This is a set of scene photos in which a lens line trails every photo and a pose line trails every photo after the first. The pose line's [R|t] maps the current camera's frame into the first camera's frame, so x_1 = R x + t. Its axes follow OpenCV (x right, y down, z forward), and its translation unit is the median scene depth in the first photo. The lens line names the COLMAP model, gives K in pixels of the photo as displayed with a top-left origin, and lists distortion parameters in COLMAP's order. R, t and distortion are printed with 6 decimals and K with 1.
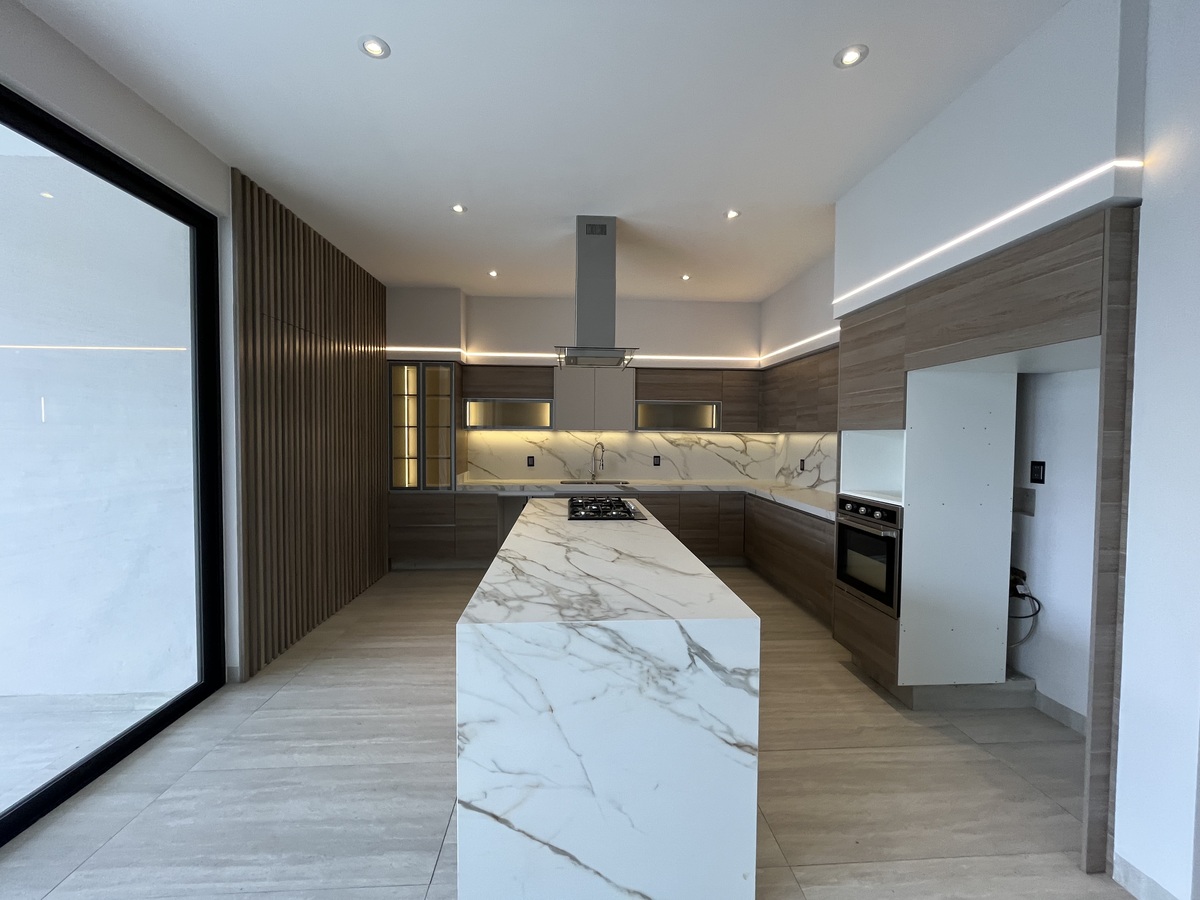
lens RADIAL K [[490.4, 0, 598.2], [0, 490.4, 449.9], [0, 0, 1]] dist [-0.004442, 0.000170]
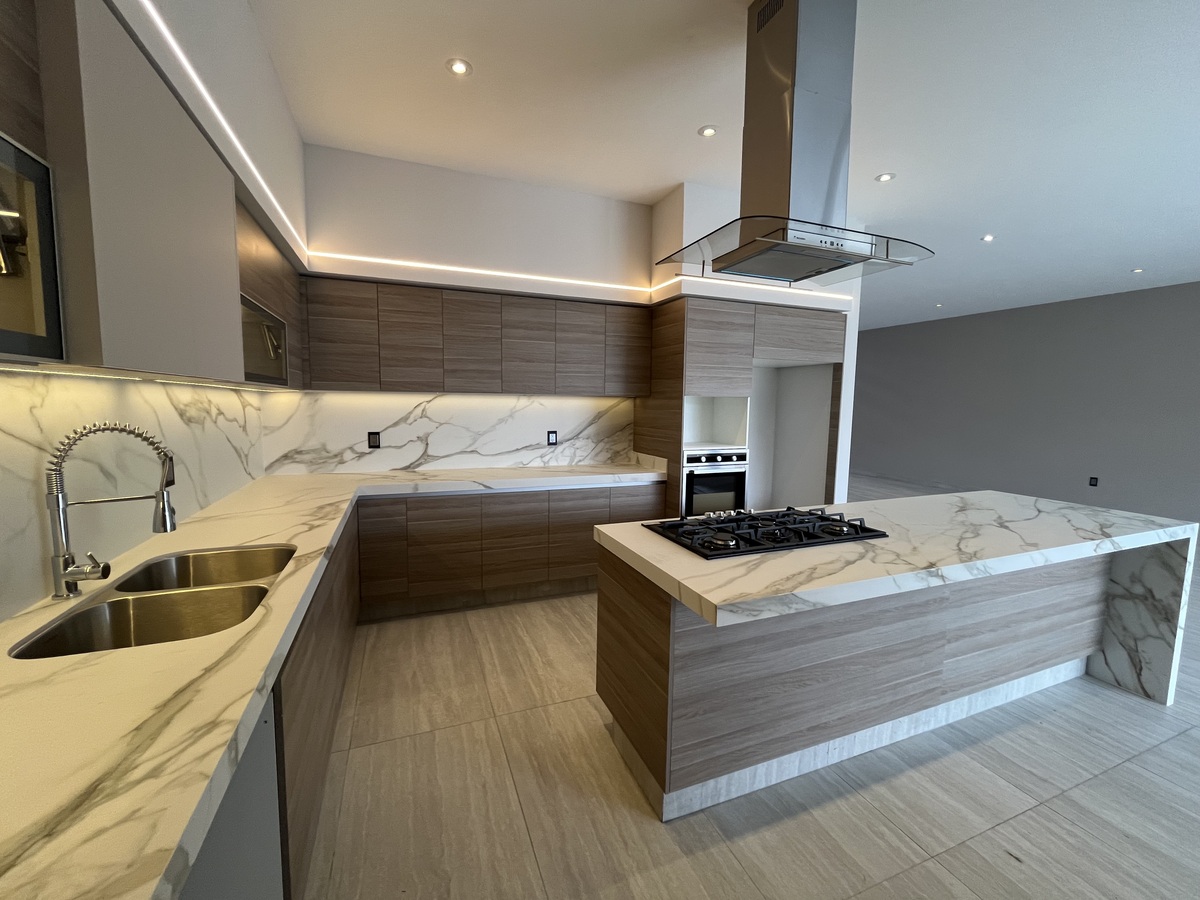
lens RADIAL K [[490.4, 0, 598.5], [0, 490.4, 450.2], [0, 0, 1]] dist [-0.004442, 0.000170]
pose [[-0.315110, -0.106072, 0.943109, -0.310318], [0.012610, 0.993179, 0.115917, -0.028943], [-0.948971, 0.048419, -0.311624, 0.910721]]
